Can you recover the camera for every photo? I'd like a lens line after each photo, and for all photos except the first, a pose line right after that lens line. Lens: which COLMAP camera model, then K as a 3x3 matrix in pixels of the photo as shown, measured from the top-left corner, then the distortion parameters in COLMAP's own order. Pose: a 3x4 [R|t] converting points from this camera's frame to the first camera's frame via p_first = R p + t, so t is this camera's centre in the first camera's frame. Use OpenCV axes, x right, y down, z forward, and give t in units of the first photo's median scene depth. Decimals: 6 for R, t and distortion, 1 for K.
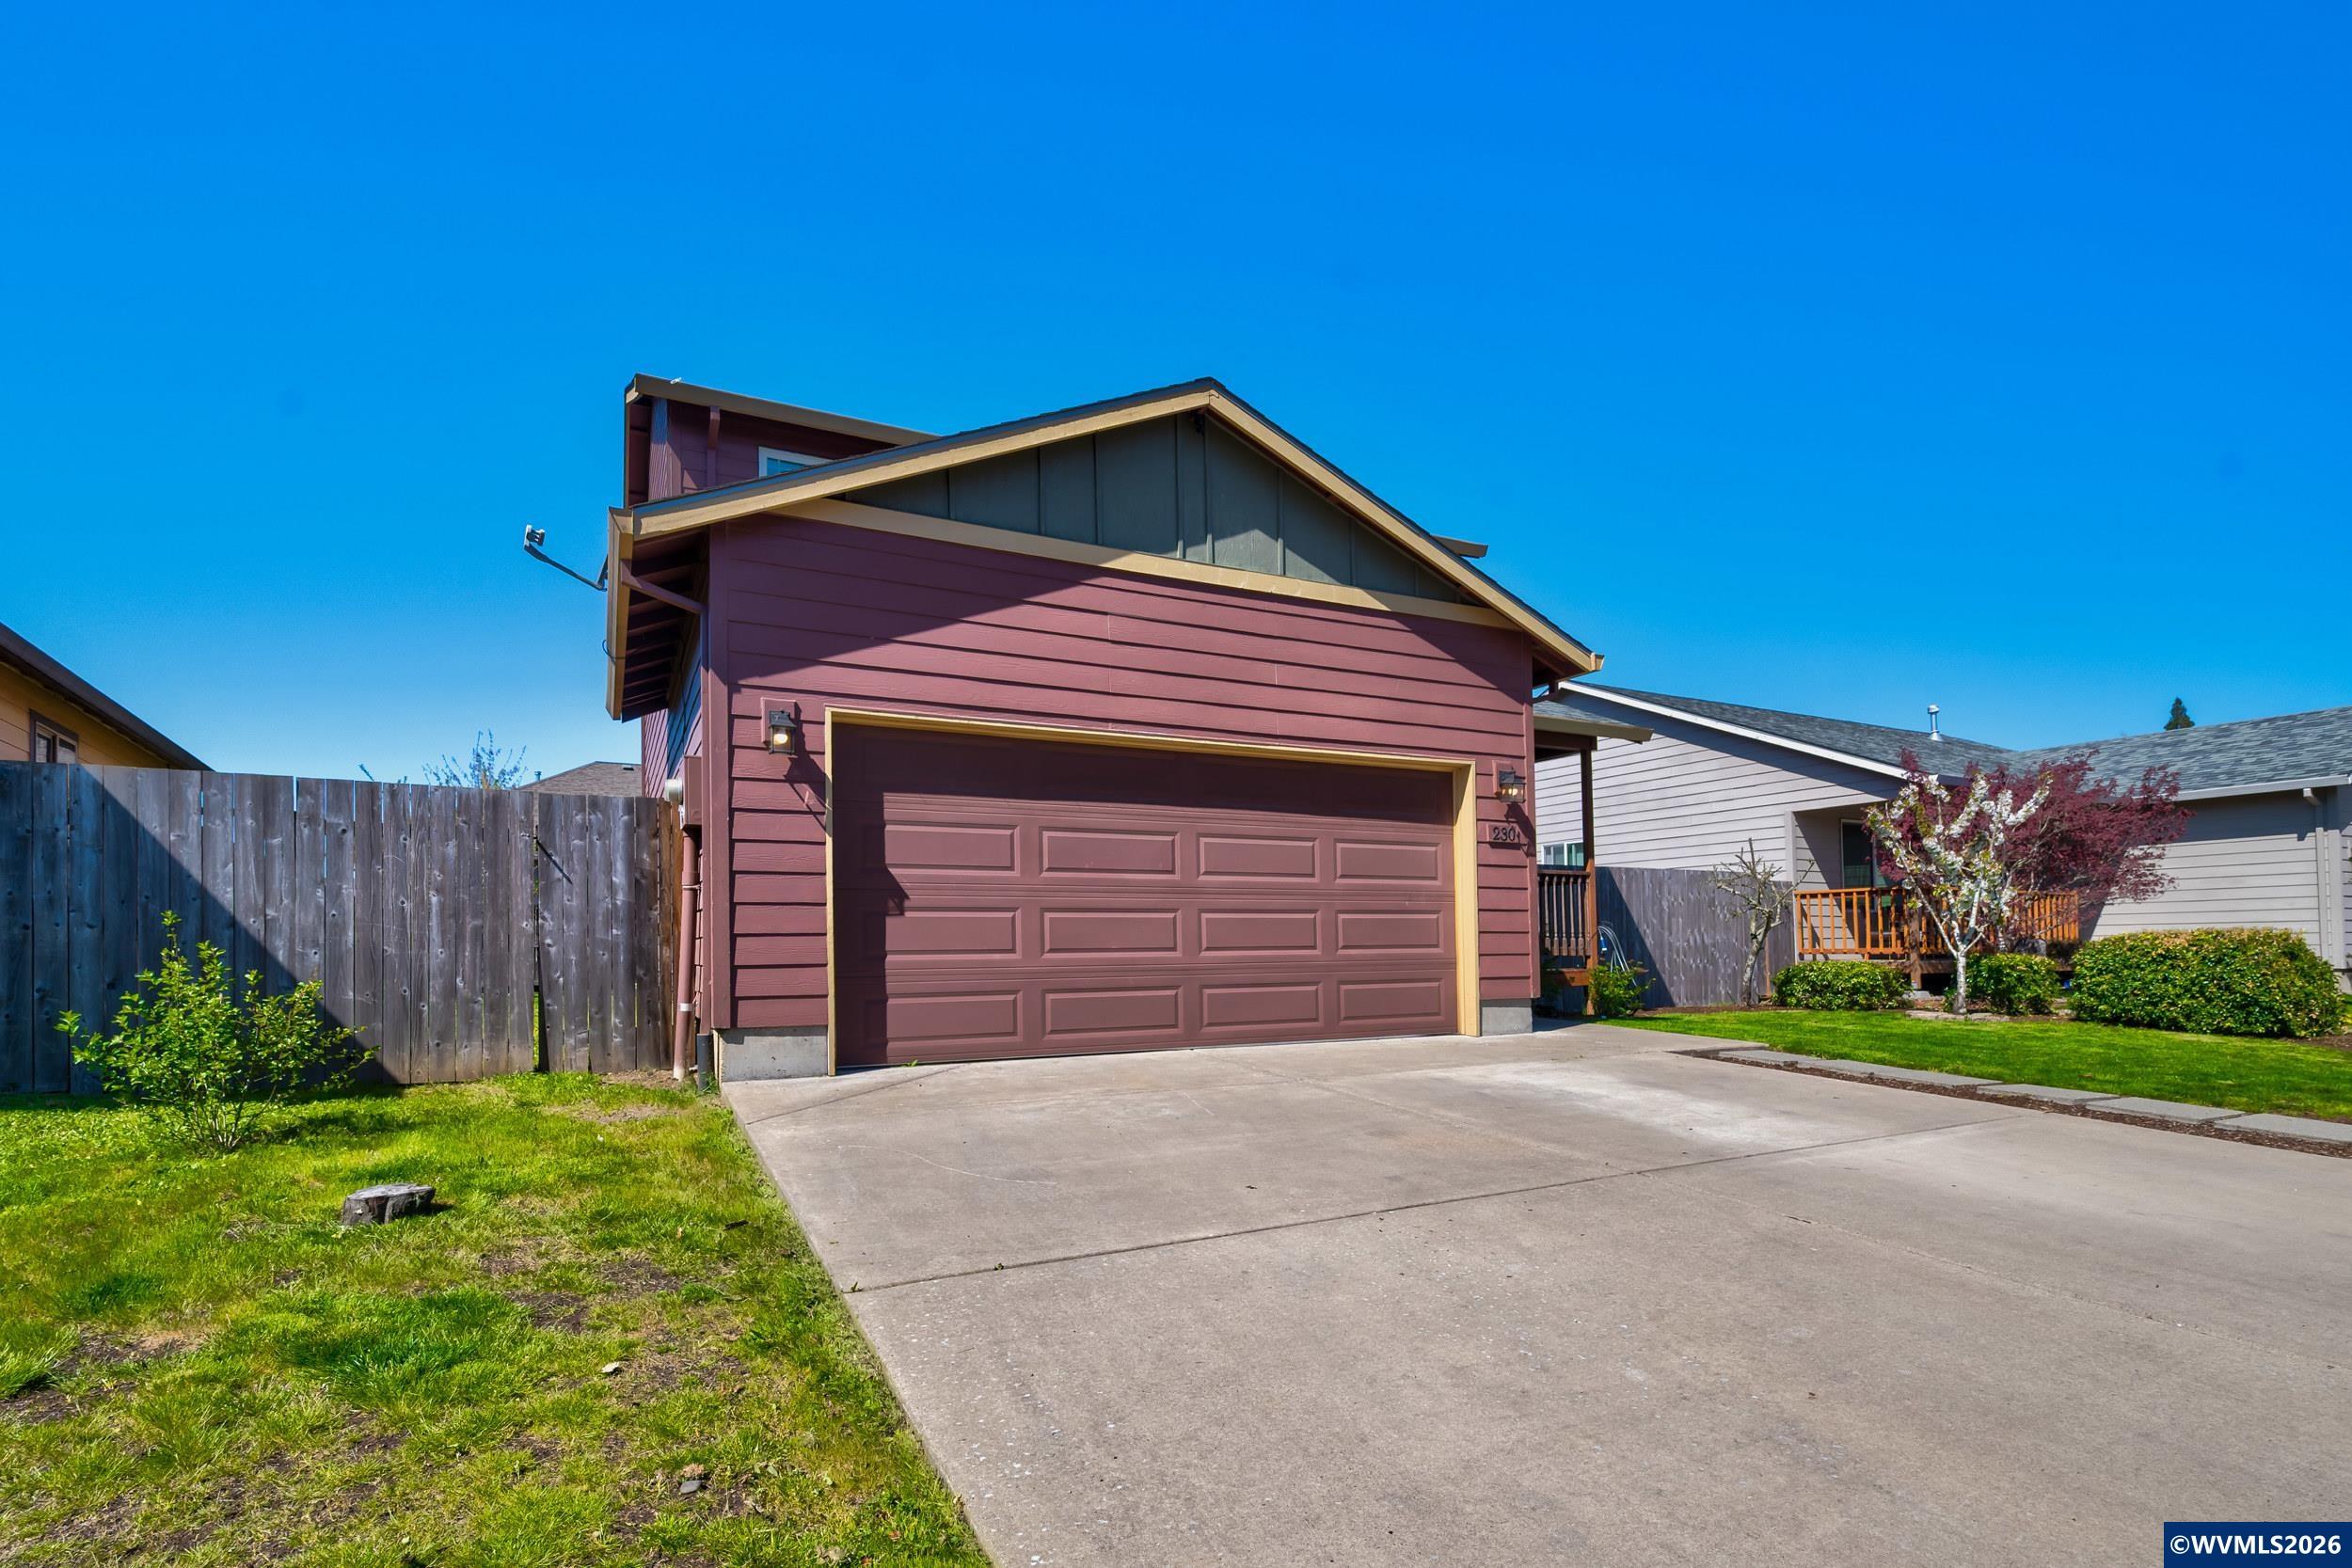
lens RADIAL K [[988.1, 0, 1178.7], [0, 988.1, 843.2], [0, 0, 1]] dist [0.000639, 0.000335]
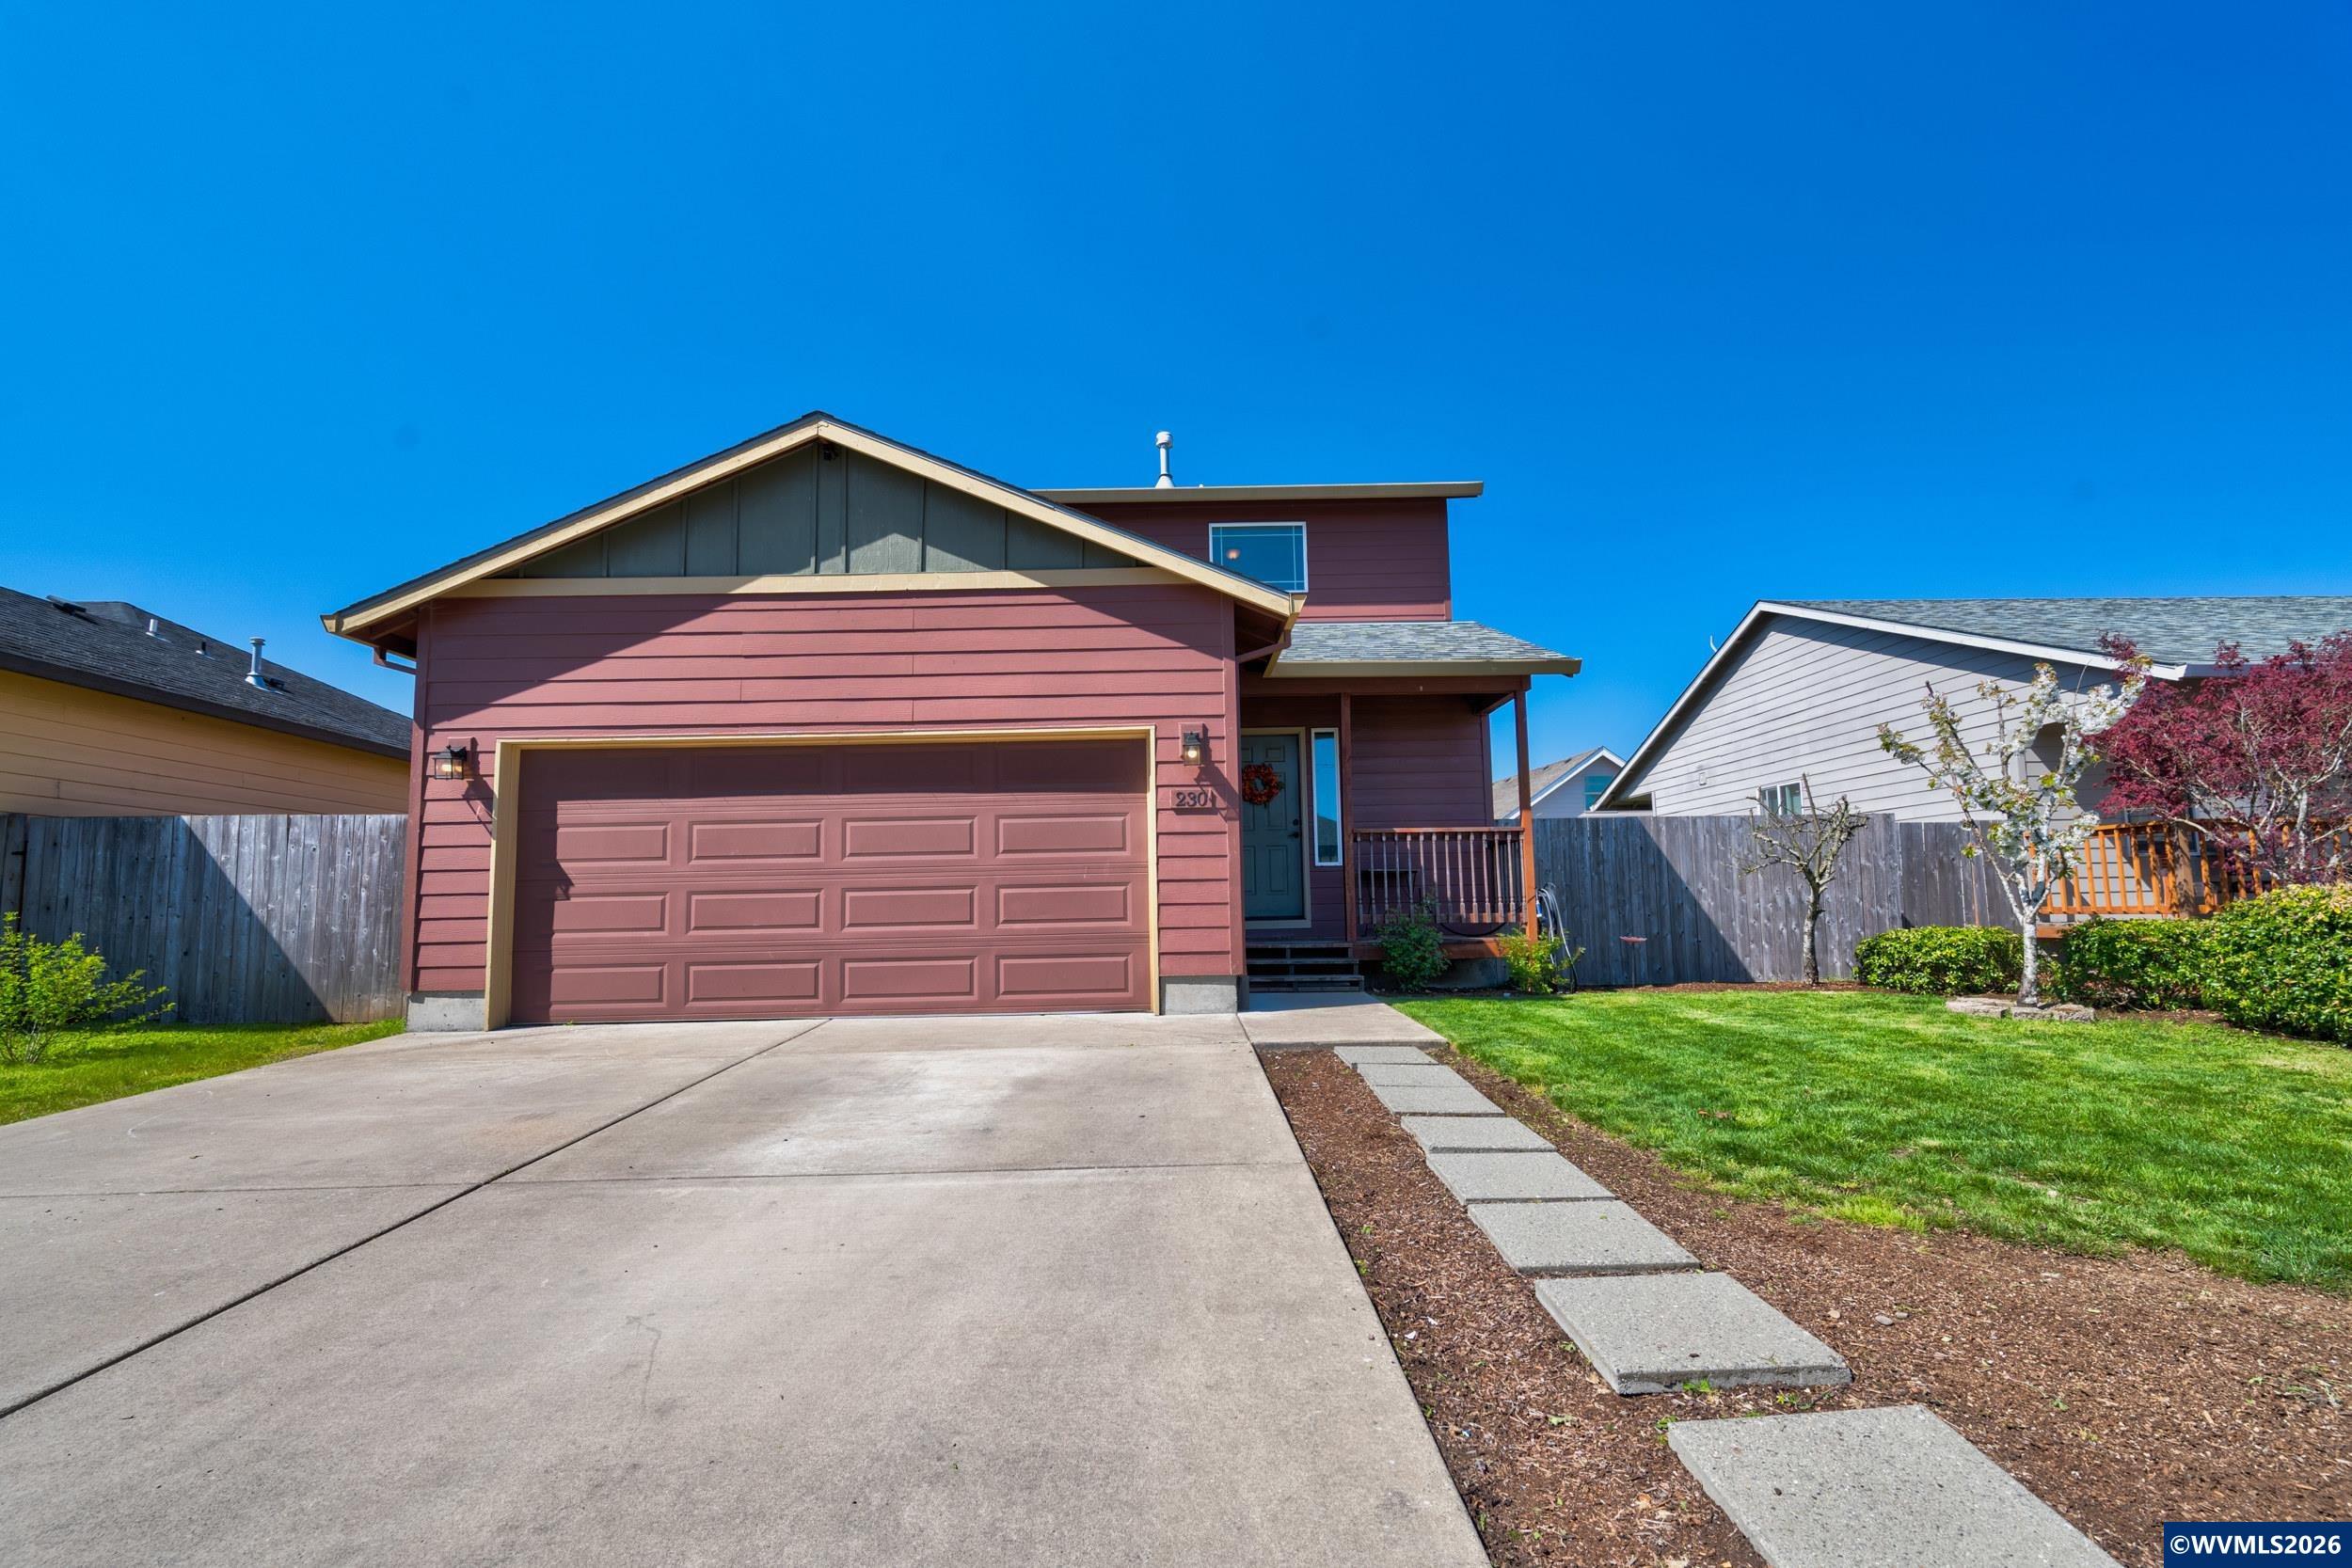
lens RADIAL K [[890.8, 0, 1226.4], [0, 890.8, 767.8], [0, 0, 1]] dist [-0.000296, -0.000104]
pose [[0.914318, -0.072400, -0.398474, 0.876548], [0.053148, 0.996832, -0.059167, 0.016526], [0.401495, 0.032920, 0.915269, 0.292528]]
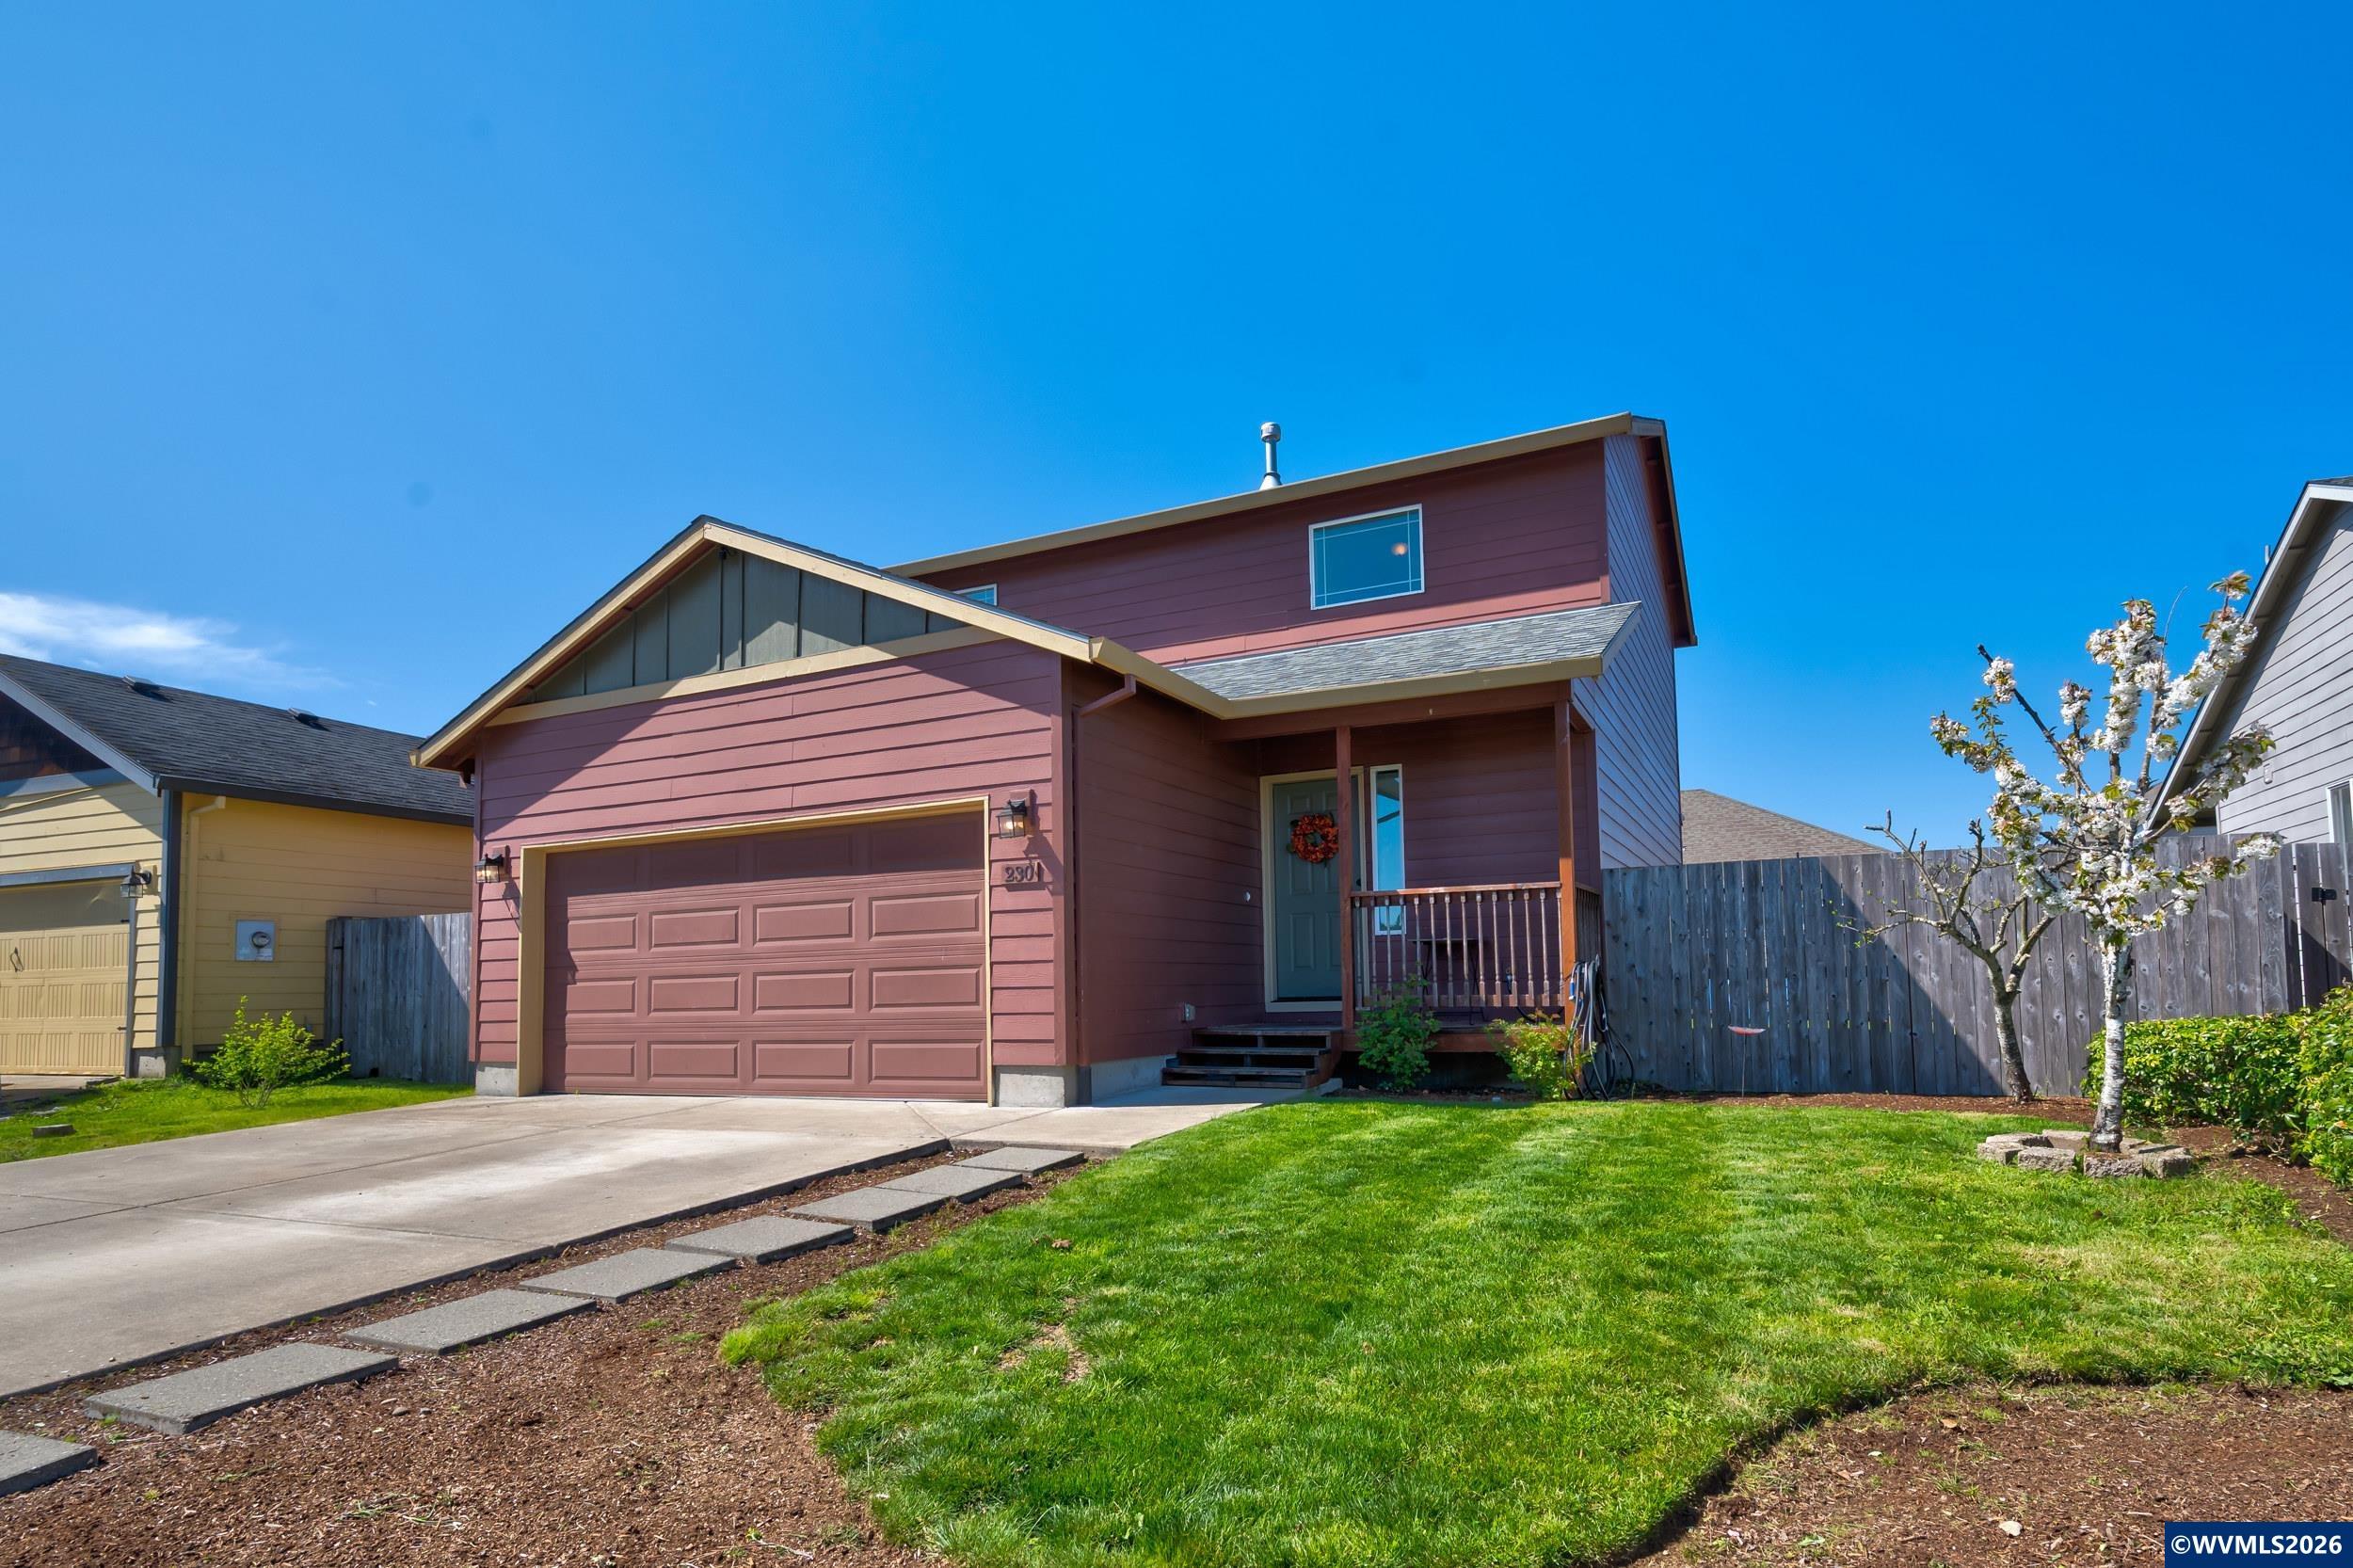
lens RADIAL K [[1125.4, 0, 1369.2], [0, 1125.4, 830.9], [0, 0, 1]] dist [-0.001206, 0.000238]
pose [[0.690587, -0.104757, -0.715623, 1.565288], [0.090875, 0.994181, -0.057838, 0.047864], [0.717518, -0.025090, 0.696088, 0.669406]]
